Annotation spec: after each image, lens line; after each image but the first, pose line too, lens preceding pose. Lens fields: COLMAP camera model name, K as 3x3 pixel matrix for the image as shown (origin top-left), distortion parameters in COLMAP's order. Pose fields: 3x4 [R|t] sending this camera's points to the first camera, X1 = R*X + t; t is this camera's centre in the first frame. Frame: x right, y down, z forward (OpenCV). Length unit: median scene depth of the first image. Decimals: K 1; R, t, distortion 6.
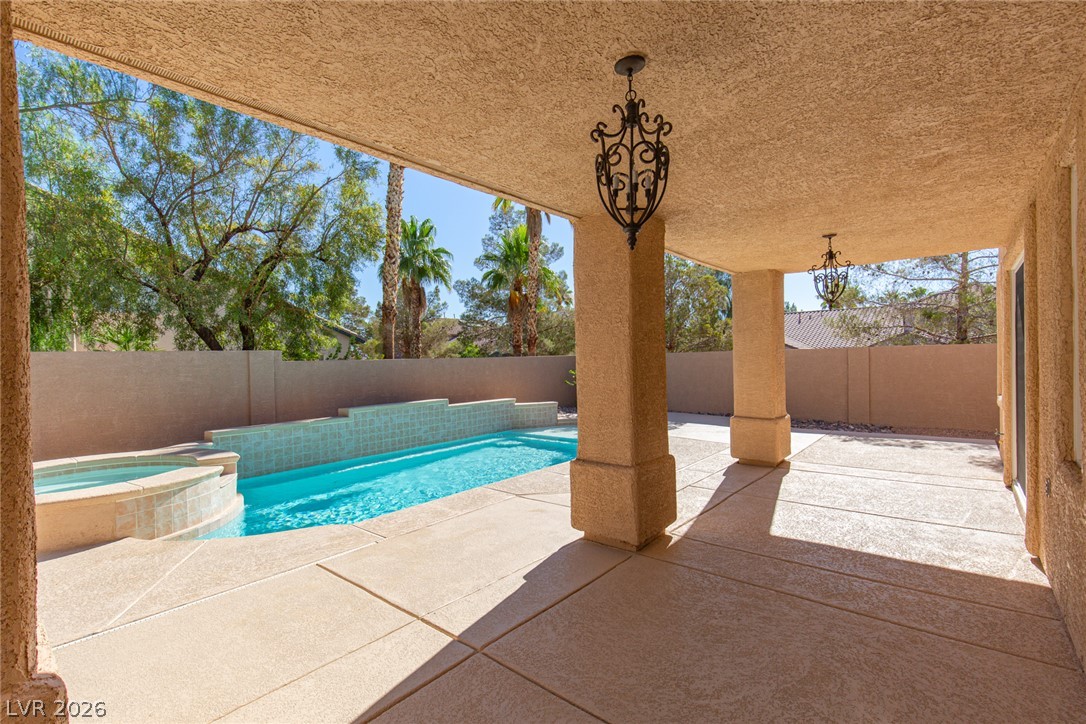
lens RADIAL K [[457.1, 0, 540.2], [0, 457.1, 360.1], [0, 0, 1]] dist [0.009479, 0.000070]
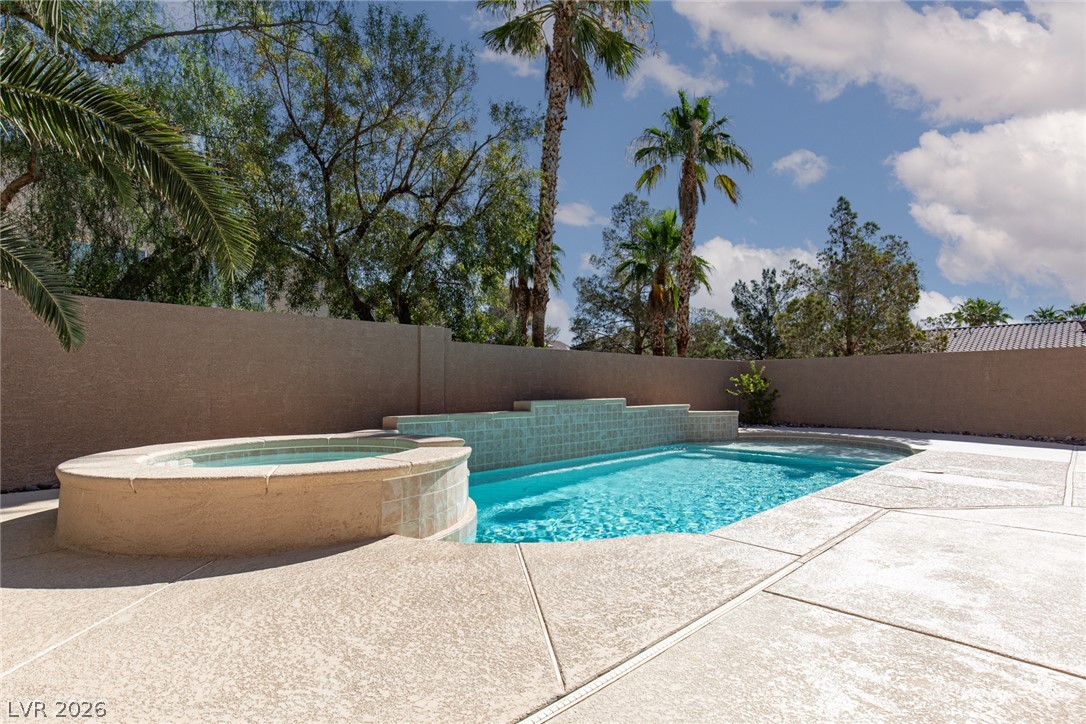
lens RADIAL K [[488.0, 0, 546.8], [0, 488.0, 365.5], [0, 0, 1]] dist [0.011720, -0.002054]
pose [[0.995333, 0.014233, -0.095448, -0.294766], [-0.018888, 0.998667, -0.048043, 0.080718], [0.094637, 0.049622, 0.994274, 0.141810]]
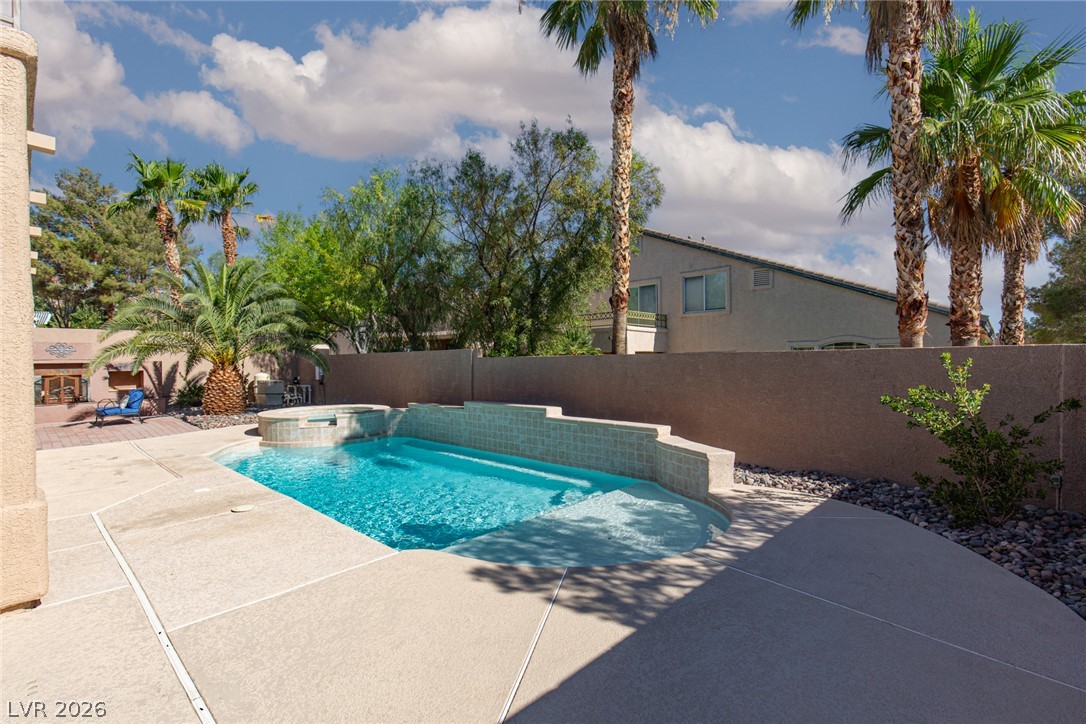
lens RADIAL K [[488.0, 0, 524.7], [0, 488.0, 362.6], [0, 0, 1]] dist [0.011720, -0.002054]
pose [[-0.044415, 0.023508, -0.998737, 0.710455], [0.006687, 0.999708, 0.023233, -0.012477], [0.998991, -0.005647, -0.044559, 1.139268]]
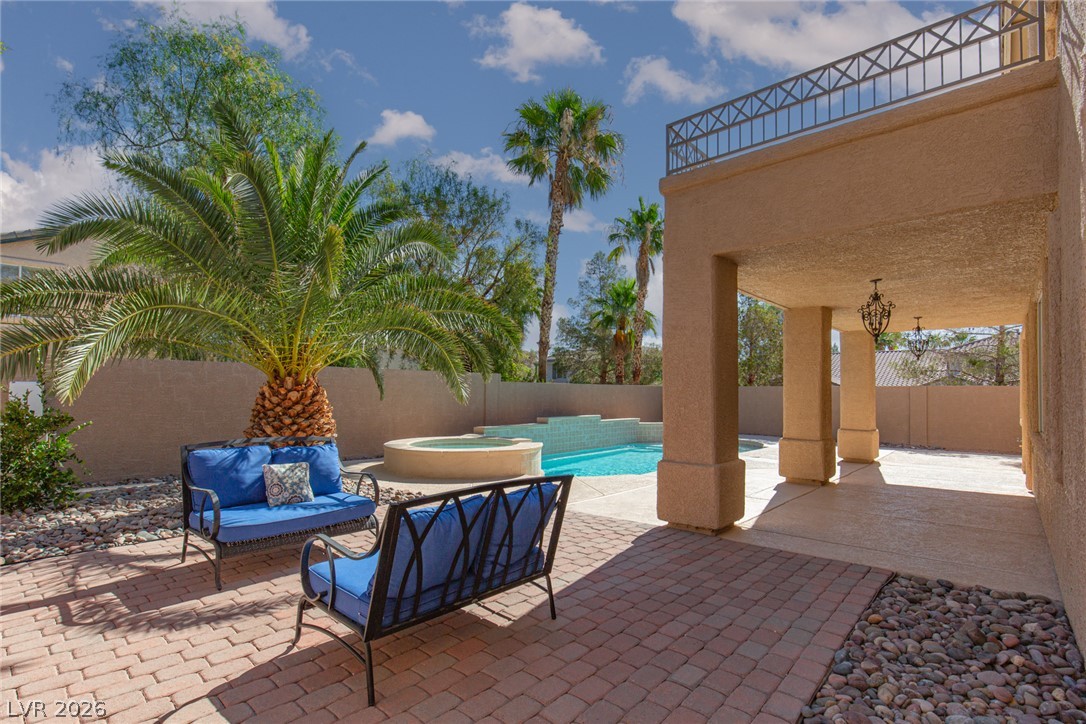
lens RADIAL K [[488.0, 0, 546.0], [0, 488.0, 379.3], [0, 0, 1]] dist [0.011720, -0.002054]
pose [[0.999402, 0.033079, -0.010064, -0.393796], [-0.033333, 0.999099, -0.026261, 0.028446], [0.009186, 0.026581, 0.999604, -0.450770]]
